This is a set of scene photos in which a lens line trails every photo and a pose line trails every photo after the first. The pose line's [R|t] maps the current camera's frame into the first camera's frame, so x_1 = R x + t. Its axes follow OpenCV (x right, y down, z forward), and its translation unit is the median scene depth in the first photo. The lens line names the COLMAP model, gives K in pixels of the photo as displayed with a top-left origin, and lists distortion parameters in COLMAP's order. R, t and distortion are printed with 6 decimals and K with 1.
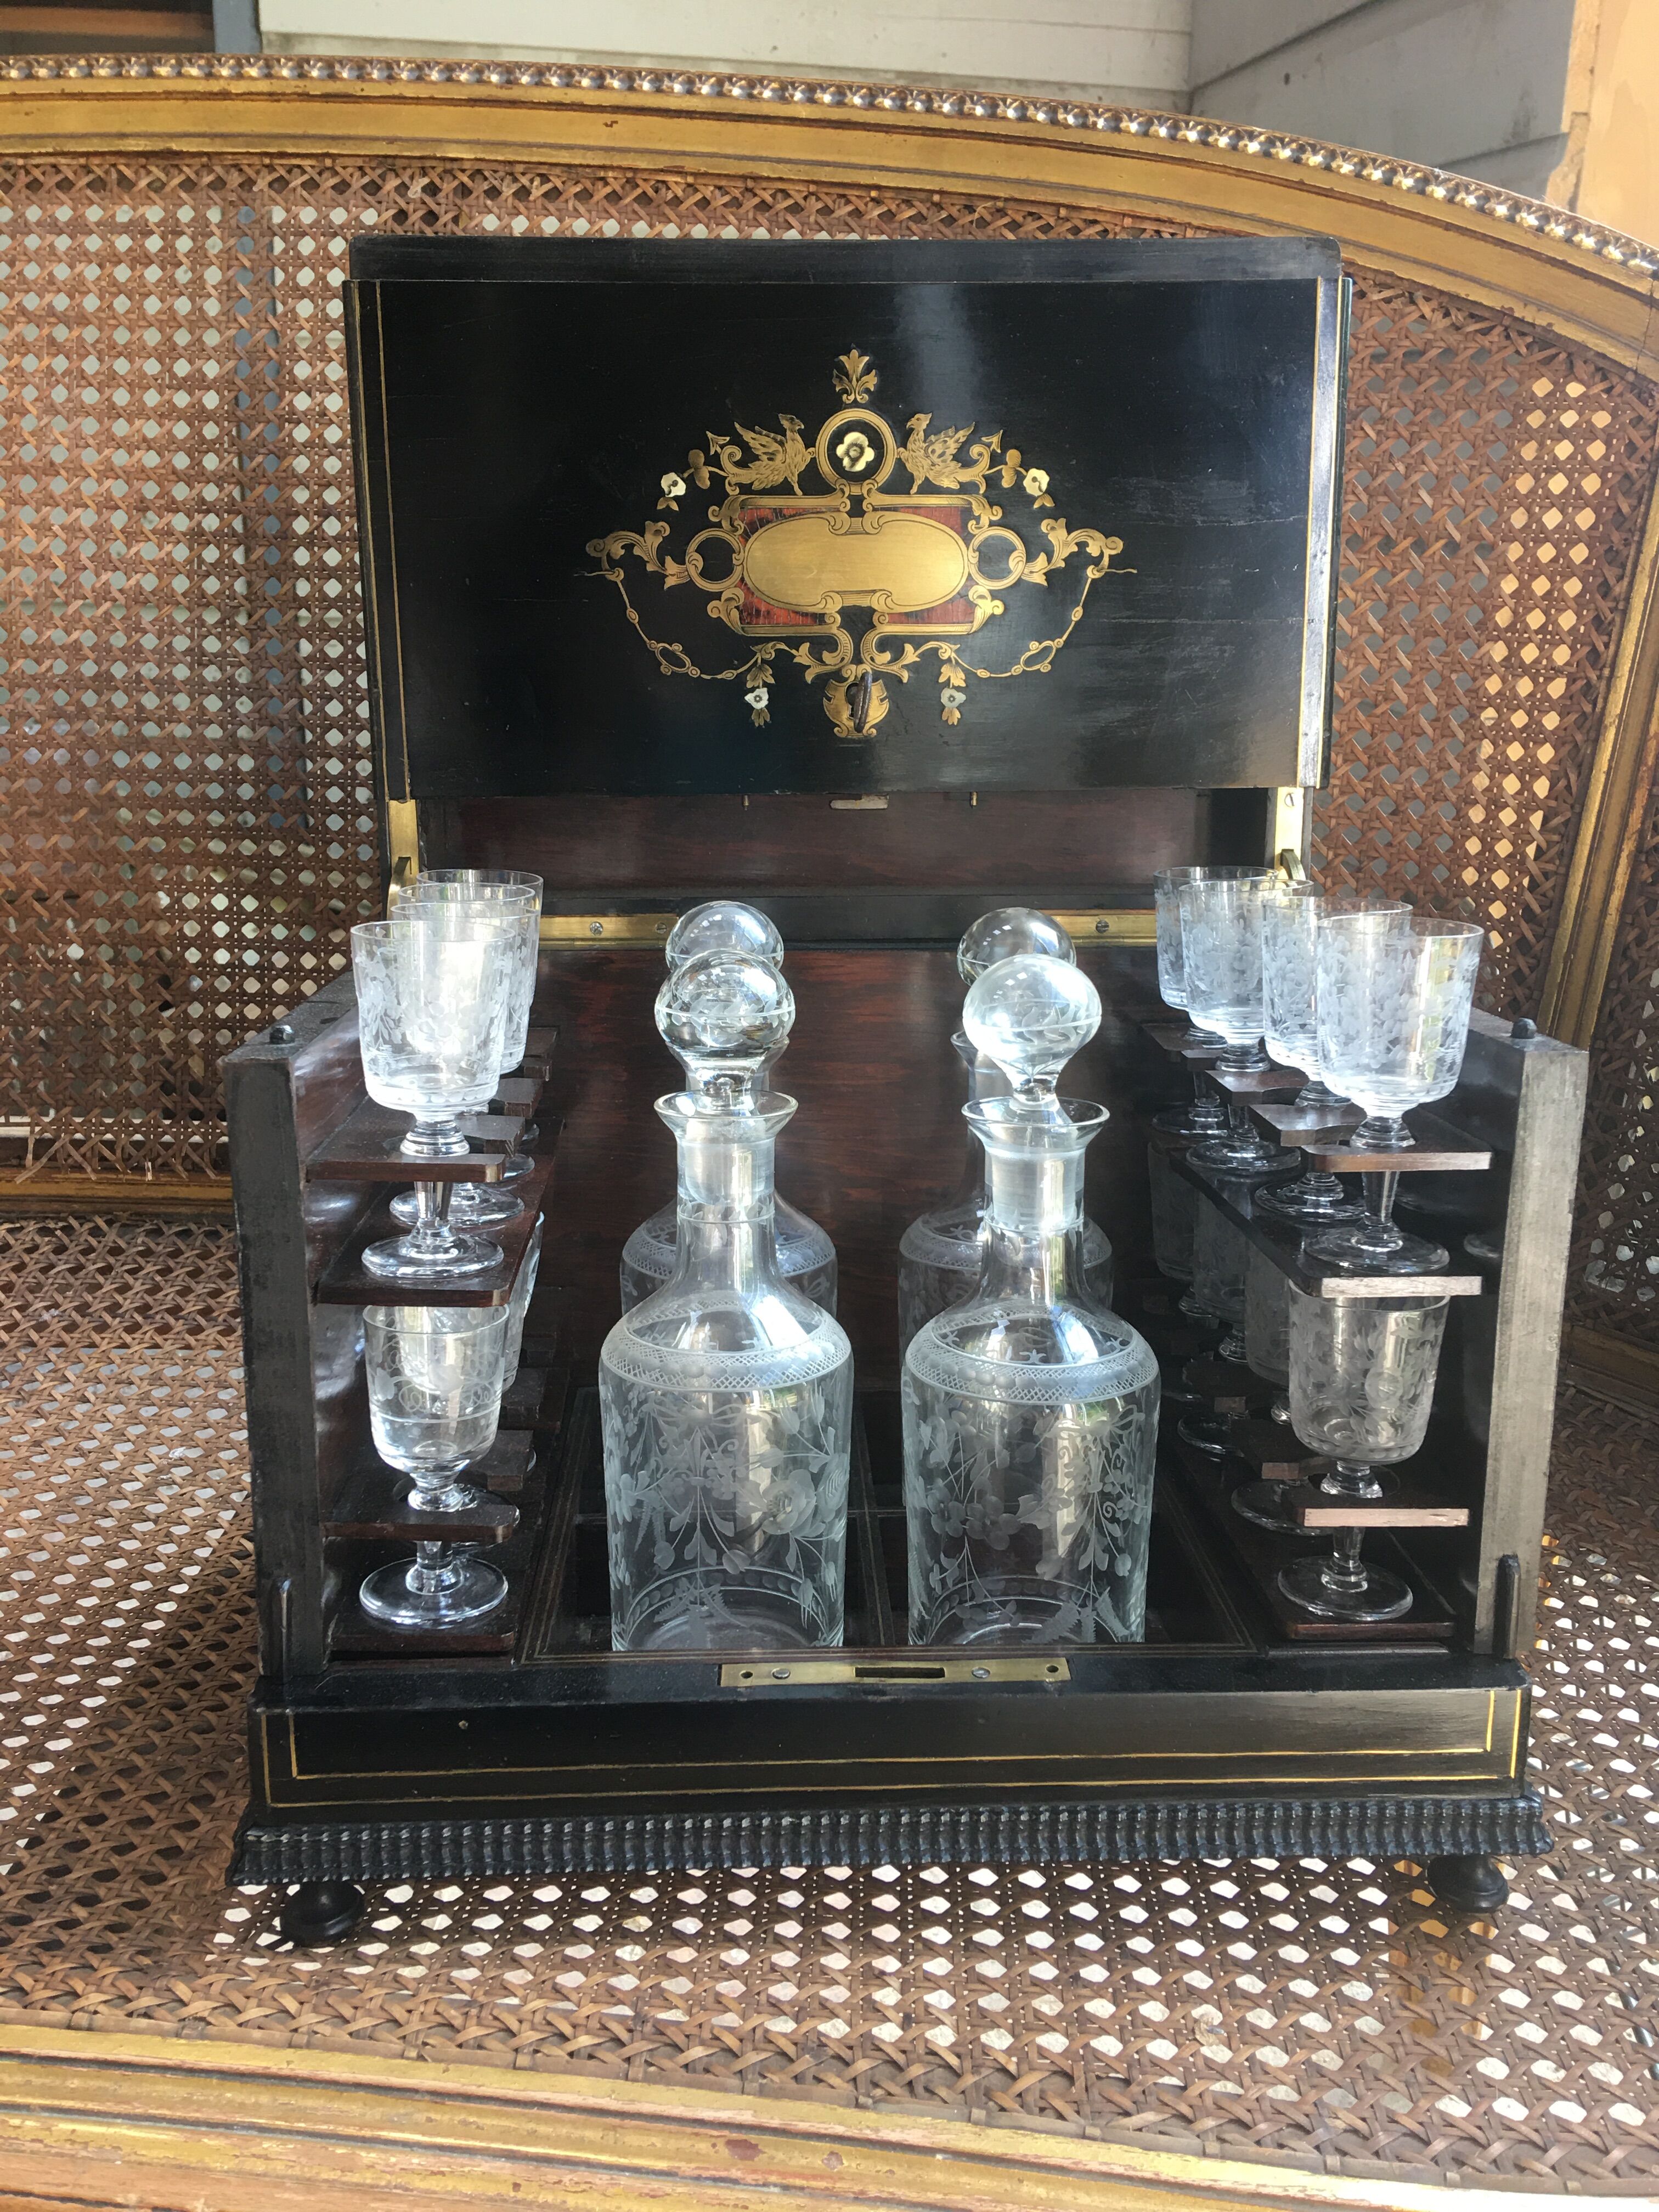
lens RADIAL K [[1895.8, 0, 829.5], [0, 1895.8, 1106.0], [0, 0, 1]] dist [0.131058, -0.230284]
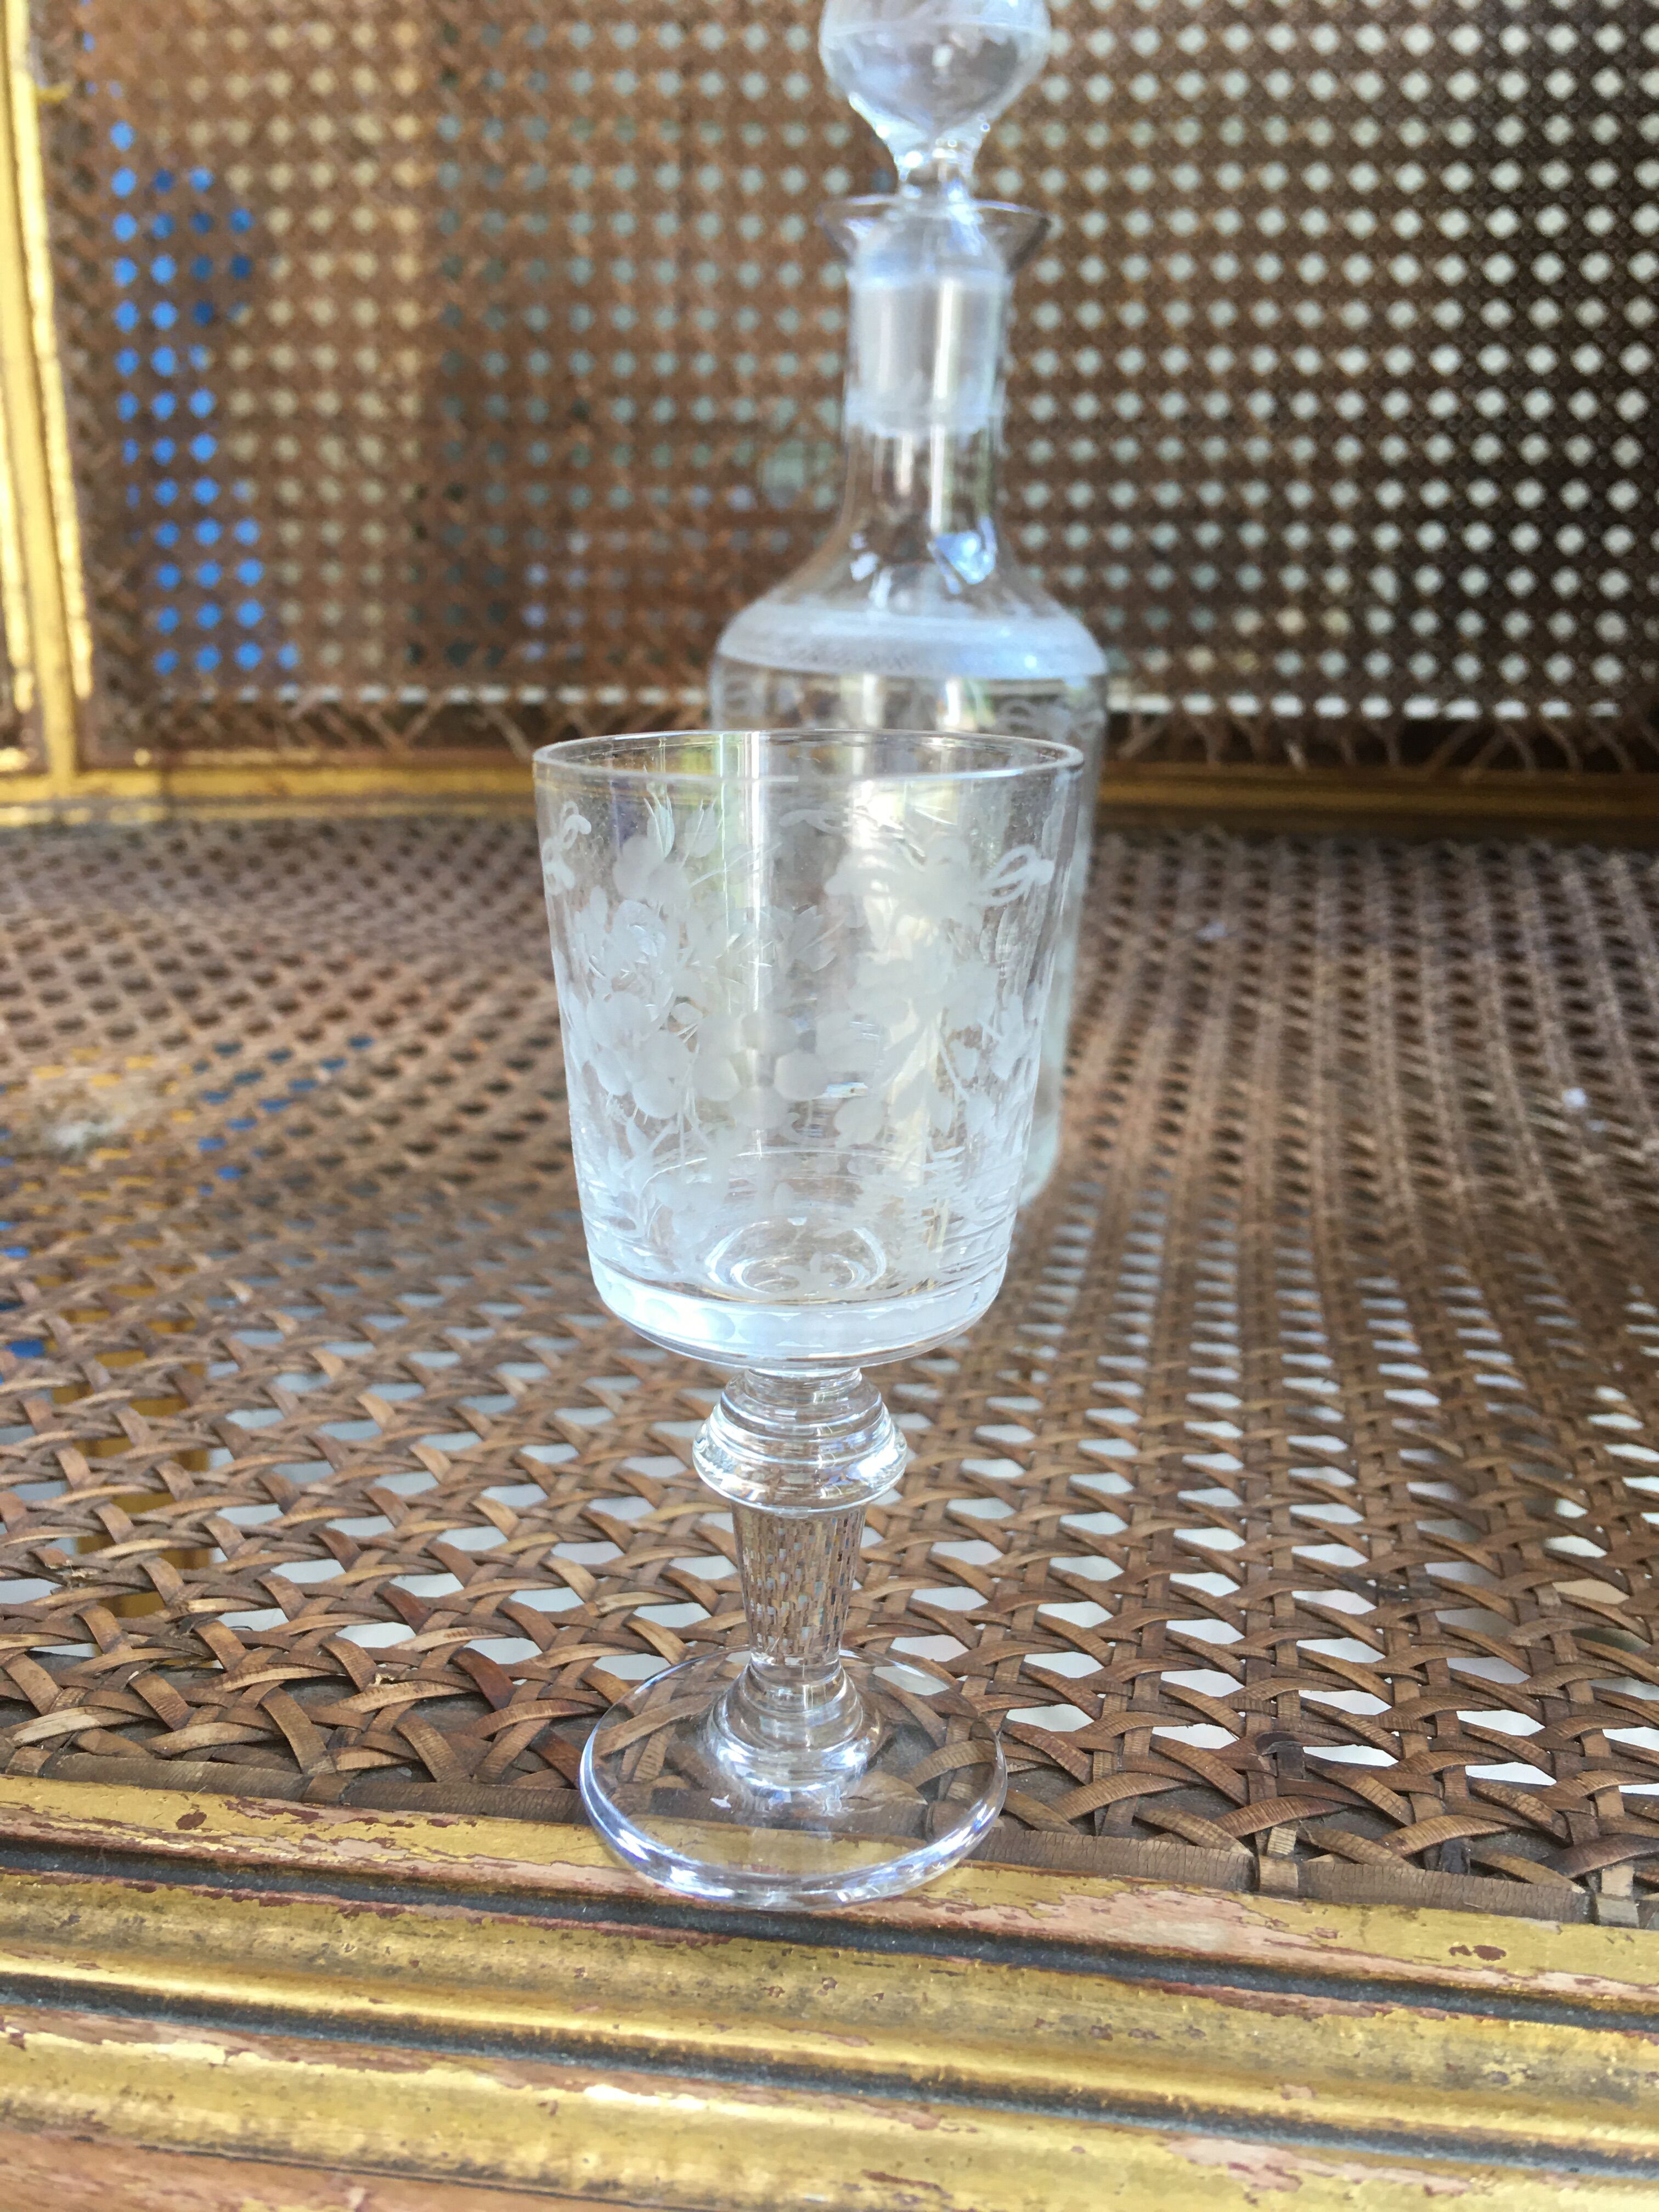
lens RADIAL K [[1933.4, 0, 829.5], [0, 1933.4, 1106.0], [0, 0, 1]] dist [0.124182, -0.252271]
pose [[0.979395, 0.030250, -0.199677, -0.419089], [-0.034351, 0.999263, -0.017107, 0.191318], [0.199013, 0.023614, 0.979712, 0.360706]]
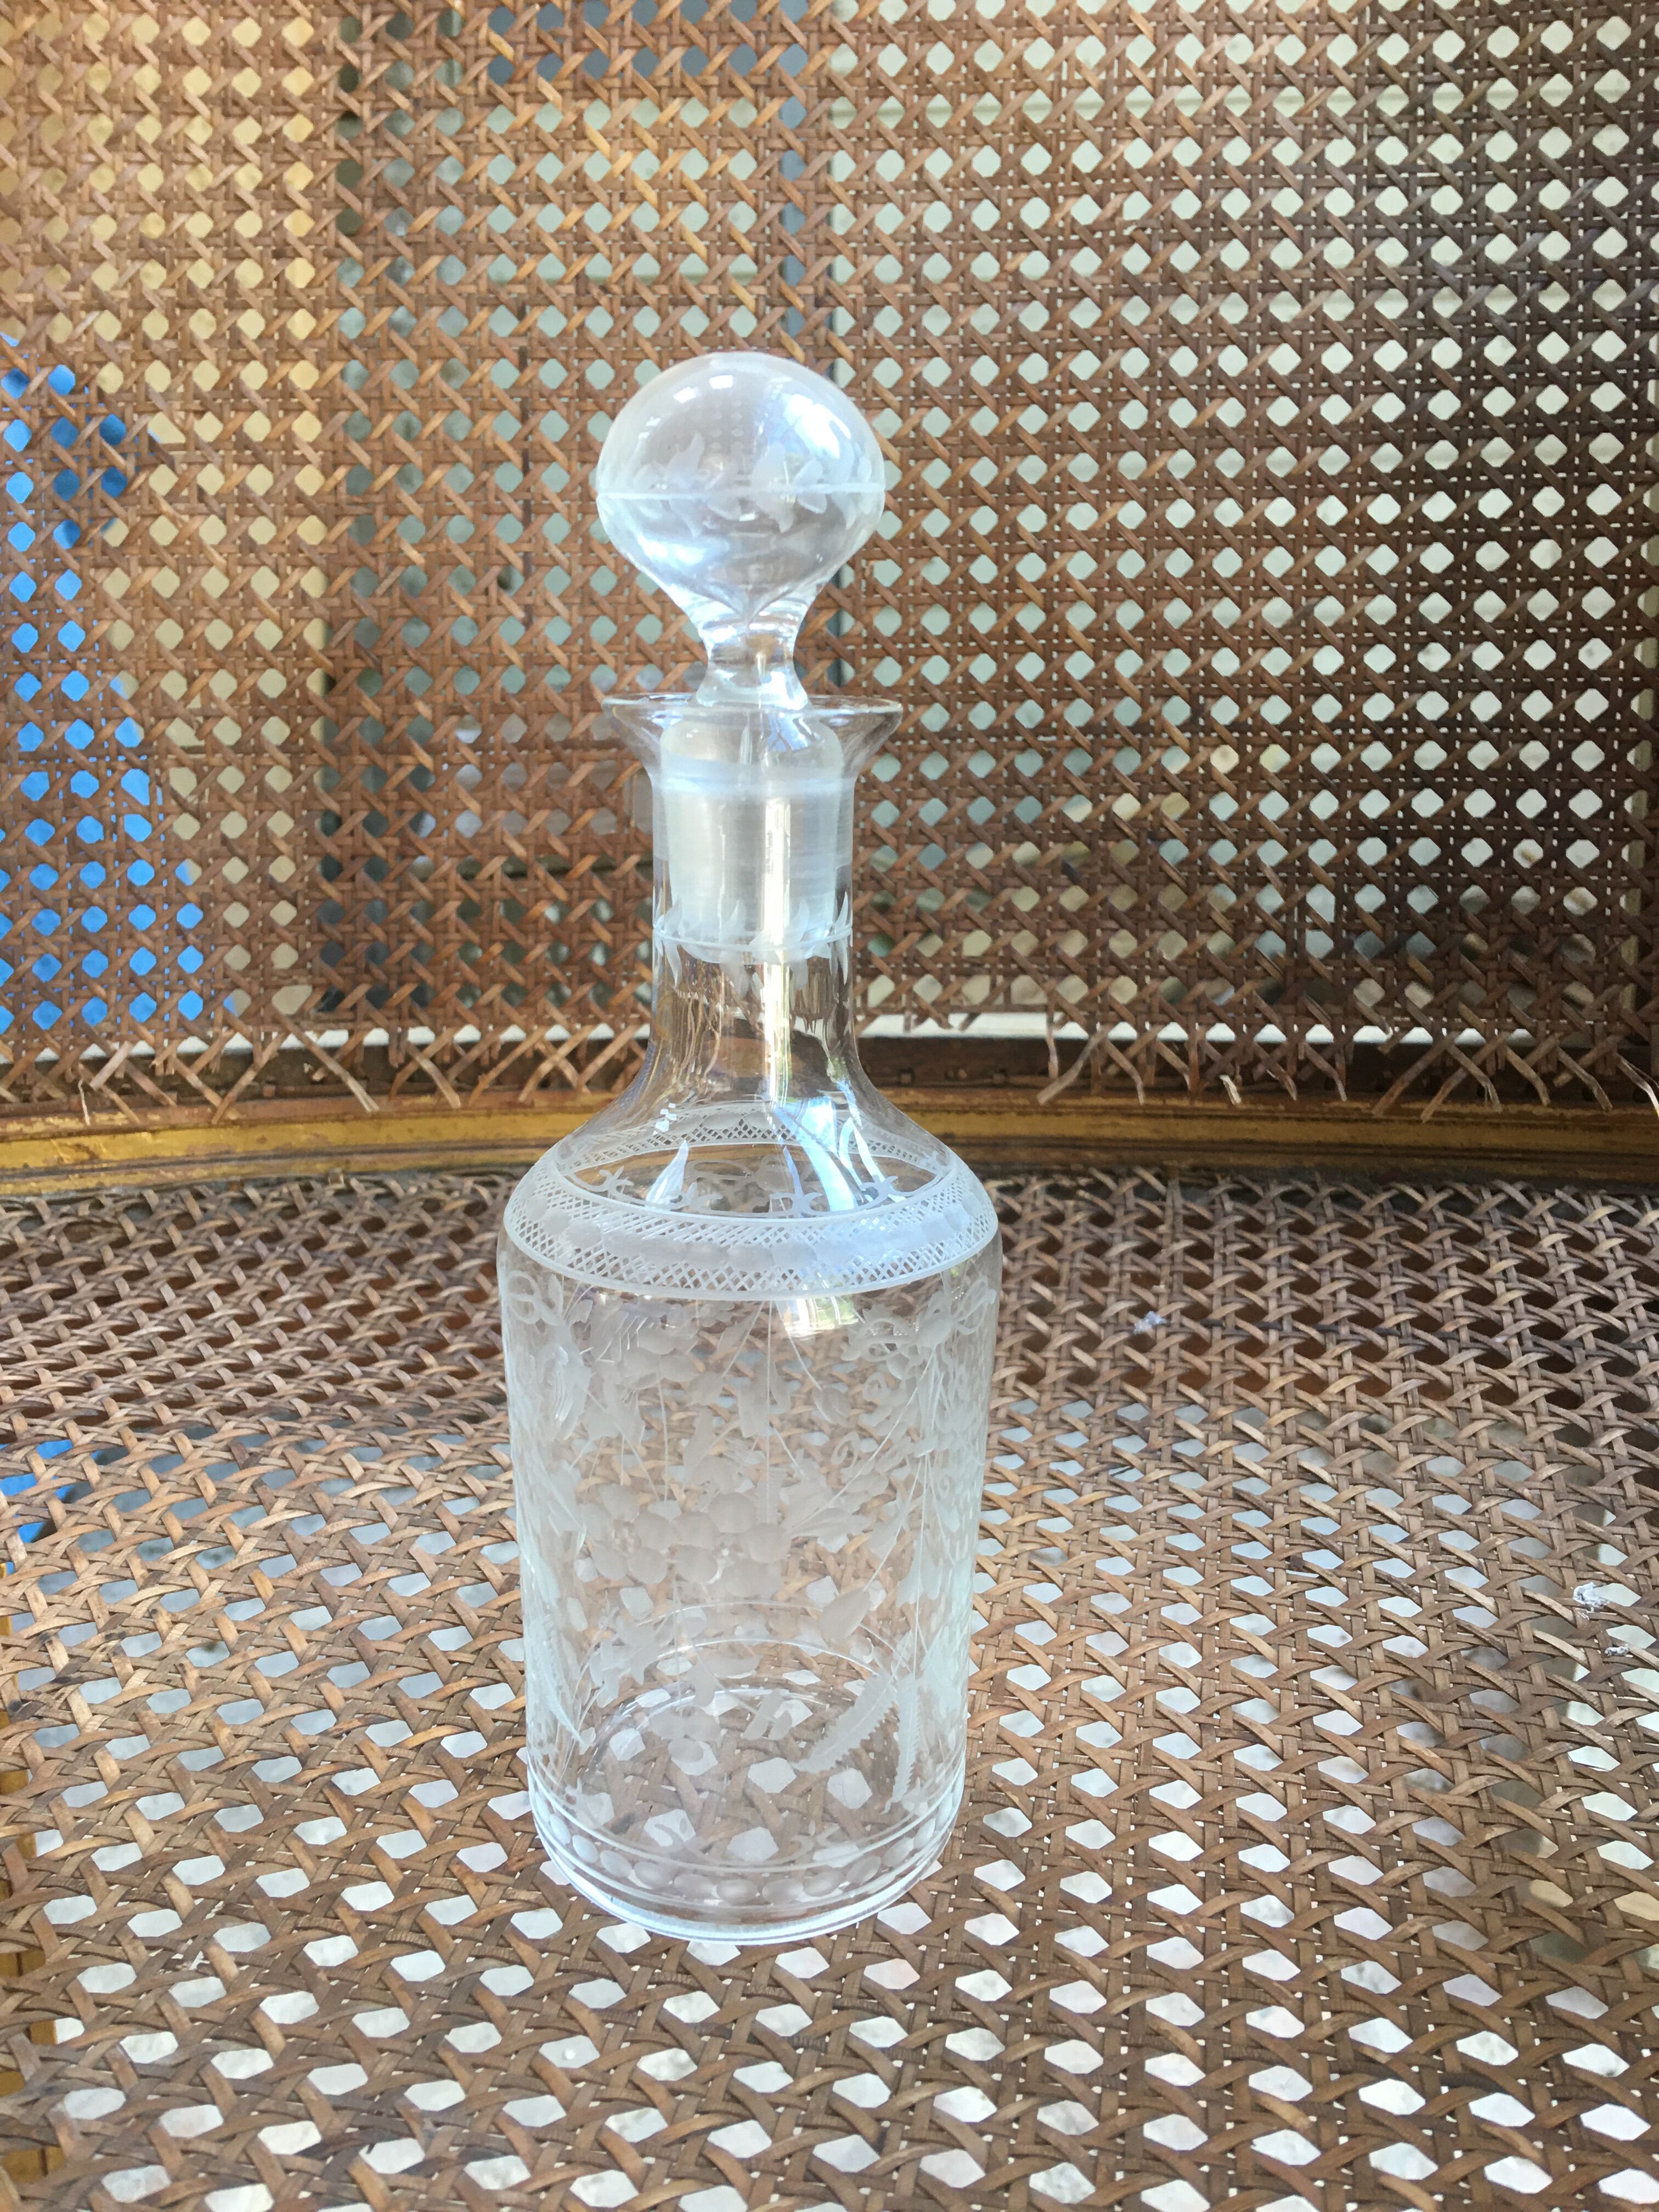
lens RADIAL K [[1895.8, 0, 829.5], [0, 1895.8, 1106.0], [0, 0, 1]] dist [0.131058, -0.230284]
pose [[0.984032, -0.011673, -0.177608, -0.417306], [0.000634, 0.998071, -0.062084, 0.084002], [0.177990, 0.060980, 0.982141, 0.459618]]
